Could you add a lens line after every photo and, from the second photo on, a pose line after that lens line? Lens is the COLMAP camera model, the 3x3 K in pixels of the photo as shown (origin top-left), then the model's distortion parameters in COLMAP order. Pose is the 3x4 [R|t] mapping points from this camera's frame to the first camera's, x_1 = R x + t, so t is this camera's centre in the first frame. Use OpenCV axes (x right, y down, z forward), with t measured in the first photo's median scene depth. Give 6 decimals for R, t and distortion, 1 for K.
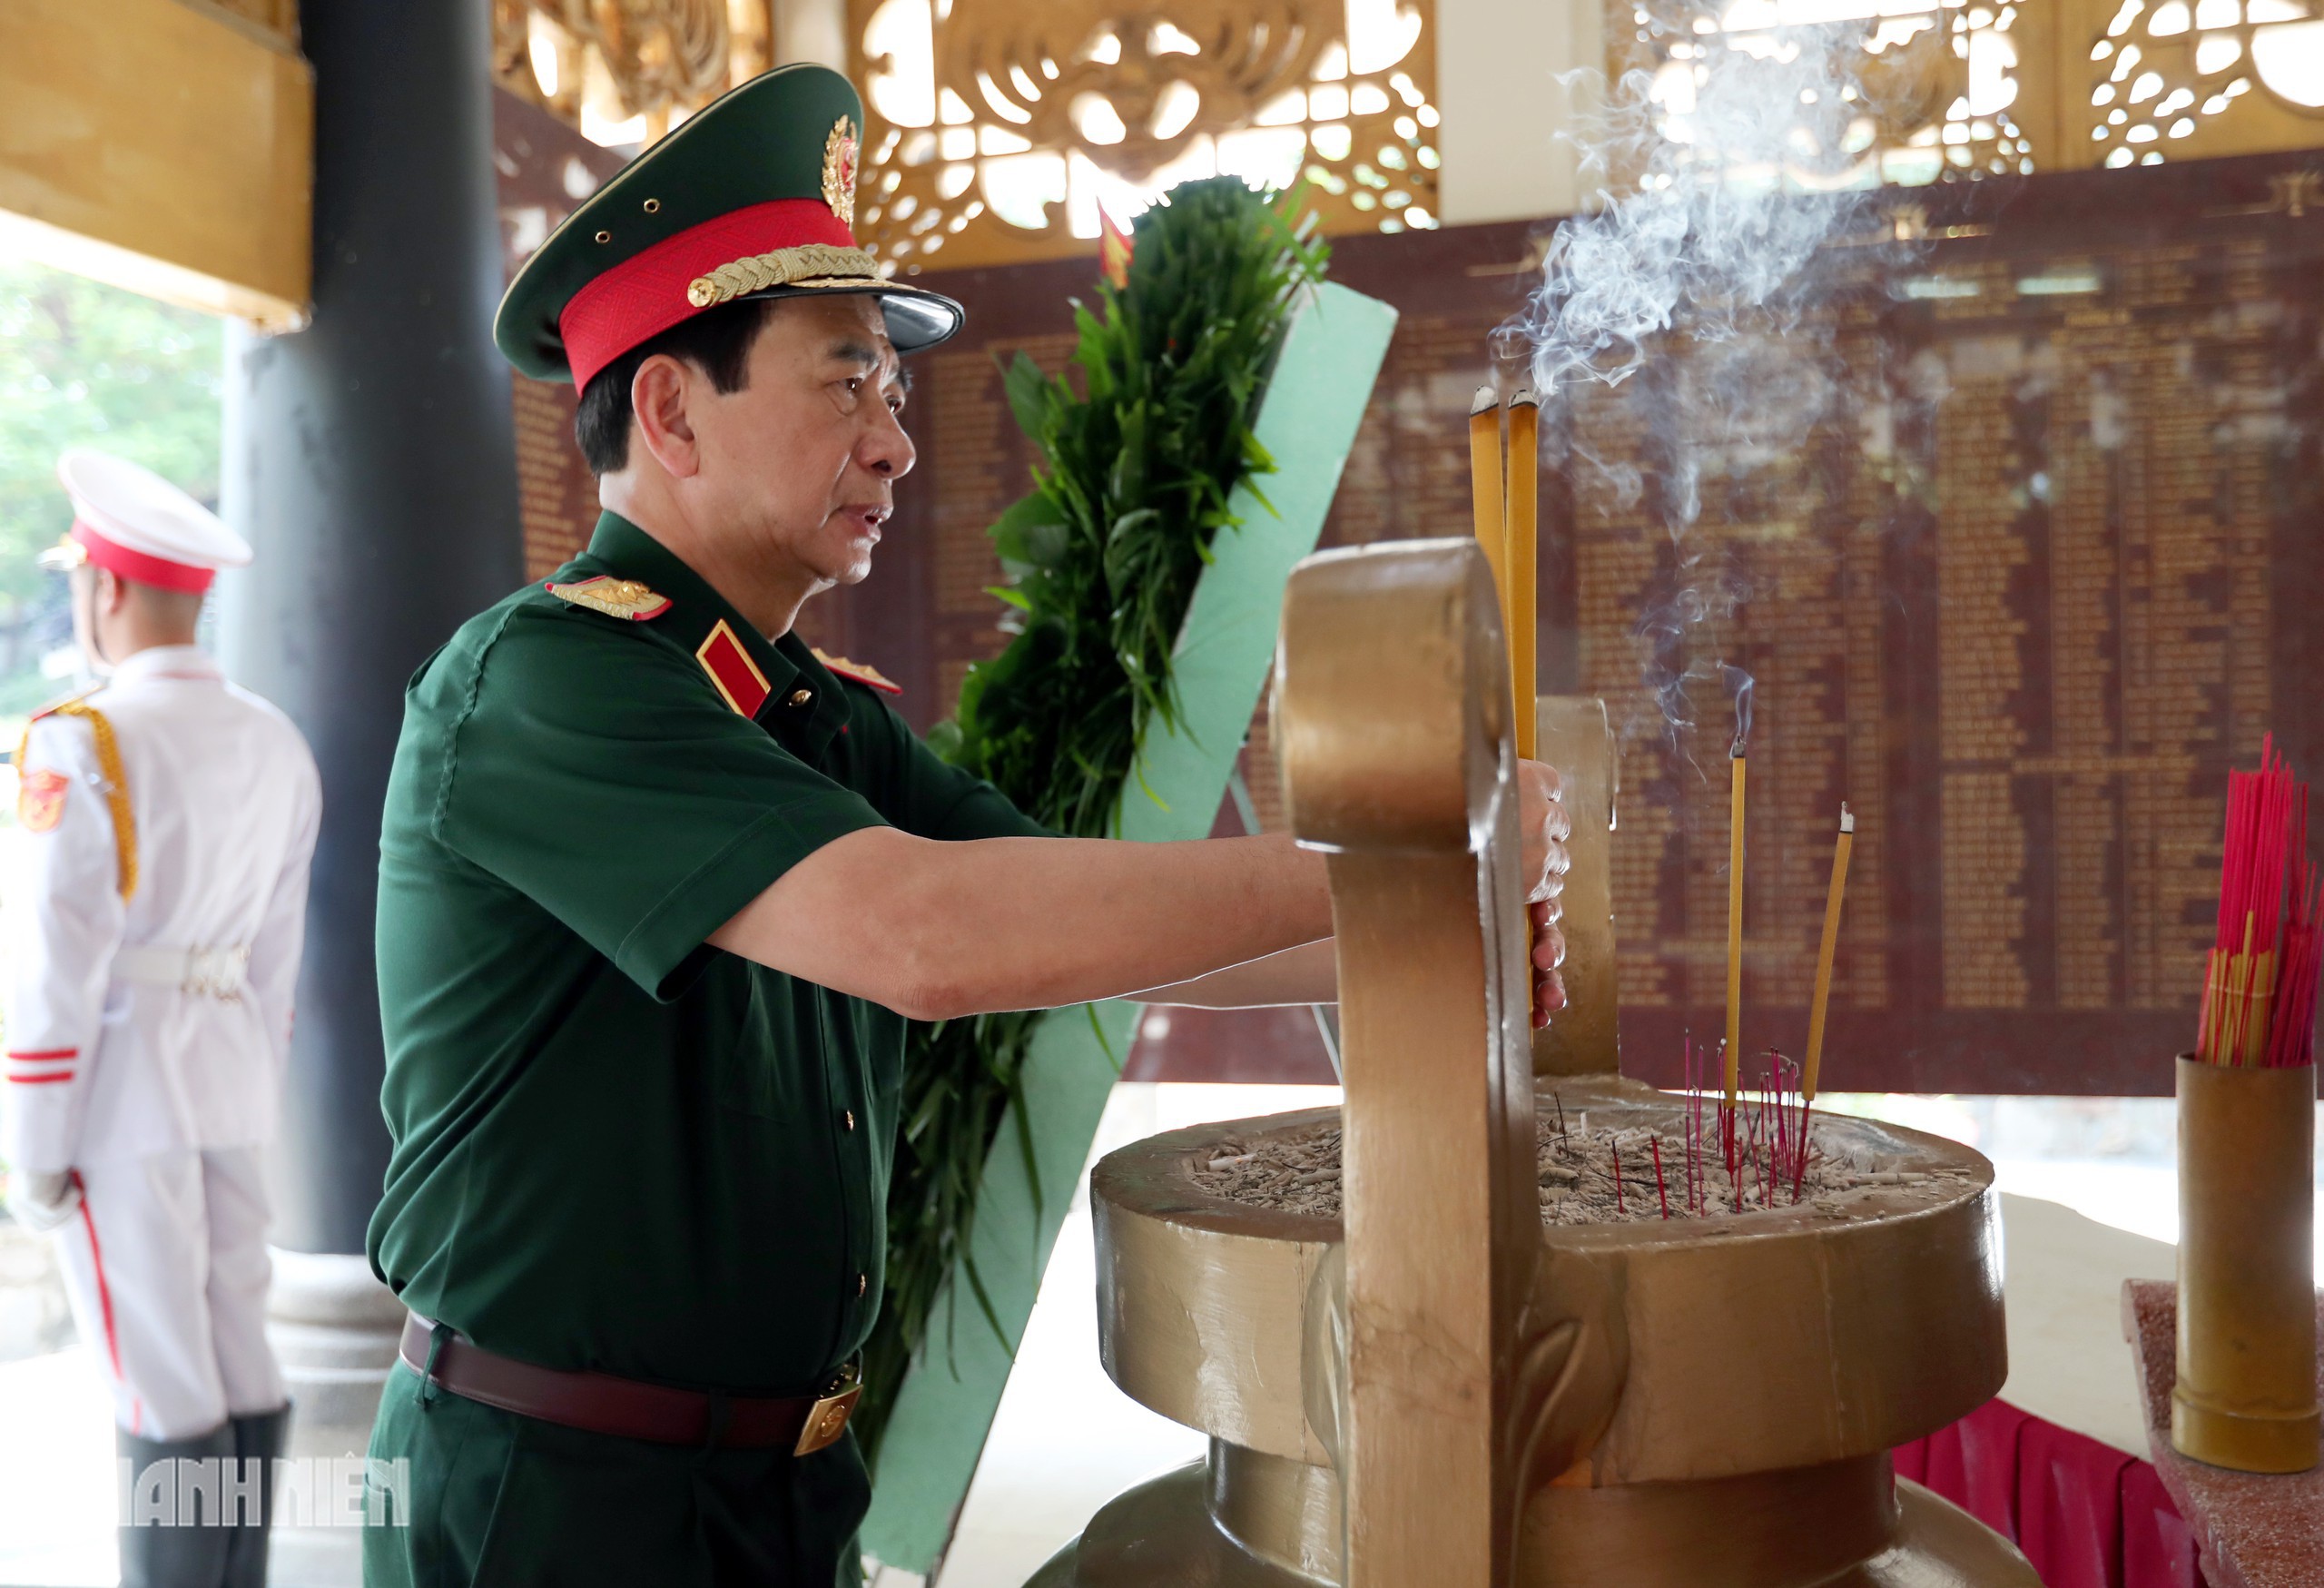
lens RADIAL K [[1826.6, 0, 1162.0], [0, 1826.6, 794.0], [0, 0, 1]] dist [0.002945, -0.001032]
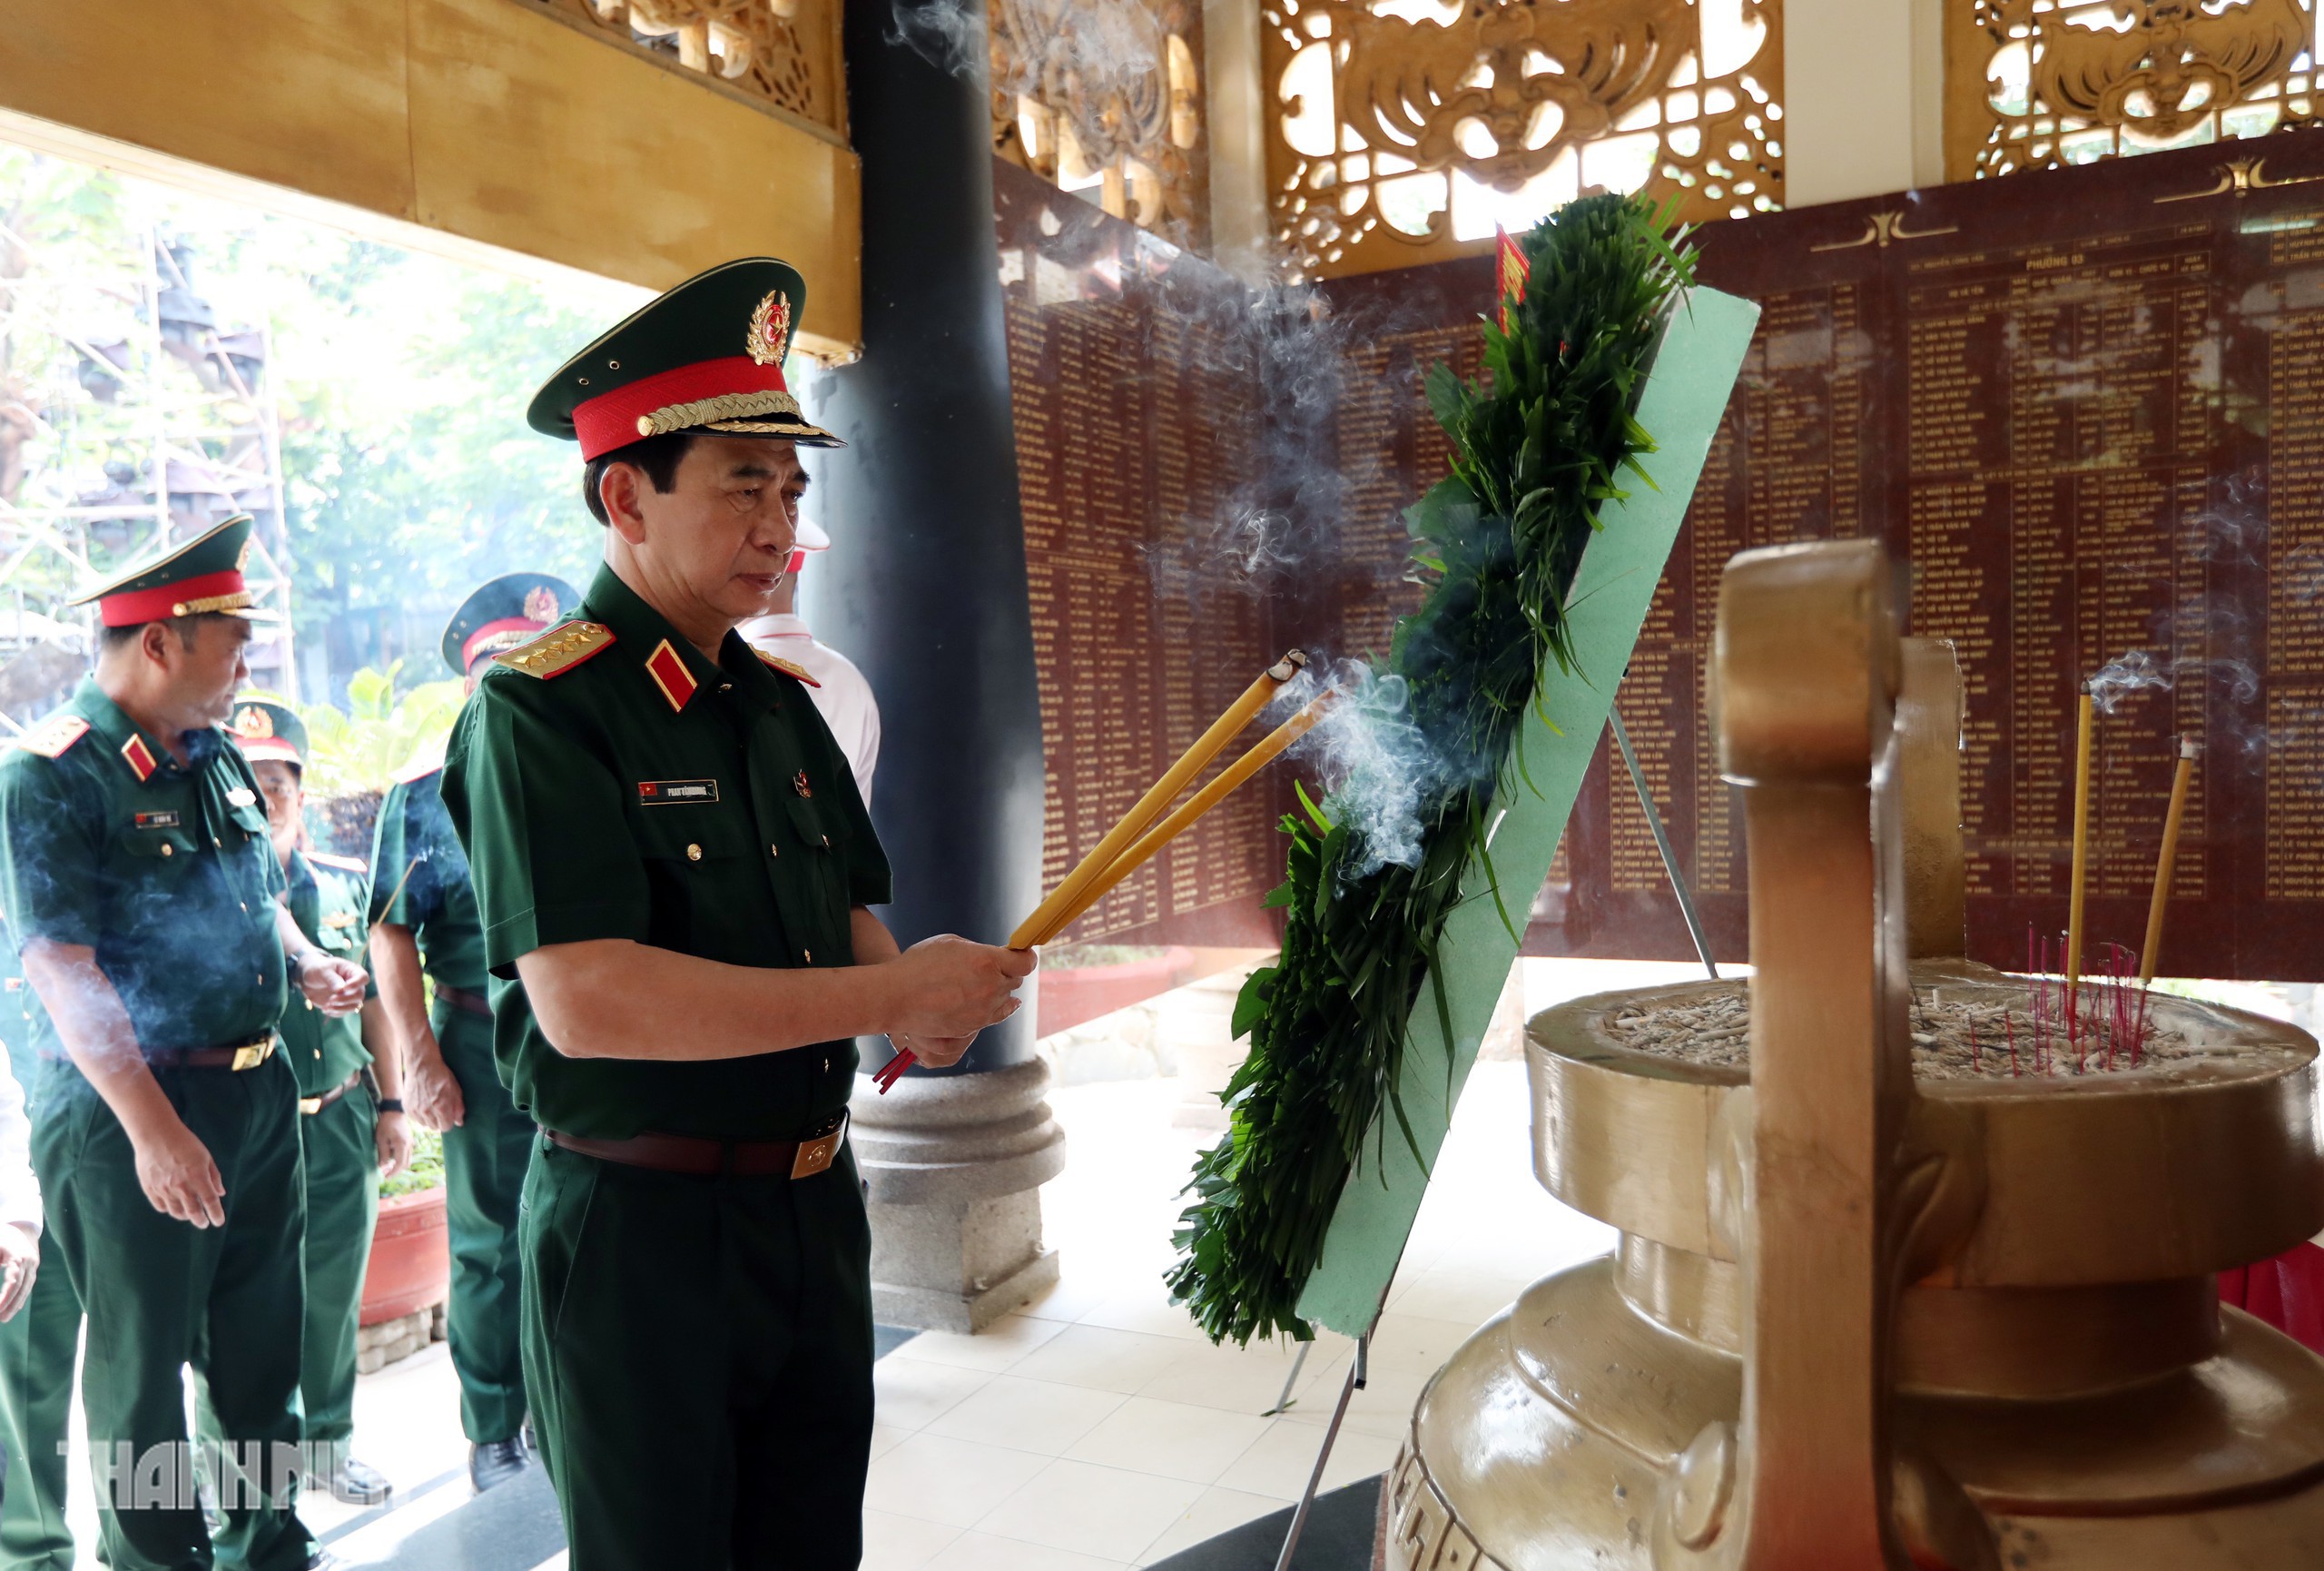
lens RADIAL K [[1589.1, 0, 1162.0], [0, 1589.1, 785.5], [0, 0, 1]] dist [-0.003104, 0.008932]
pose [[0.980326, -0.002594, -0.197370, -0.047763], [0.013434, 0.998472, 0.053603, -0.017128], [0.196930, -0.055199, 0.978862, -0.089941]]
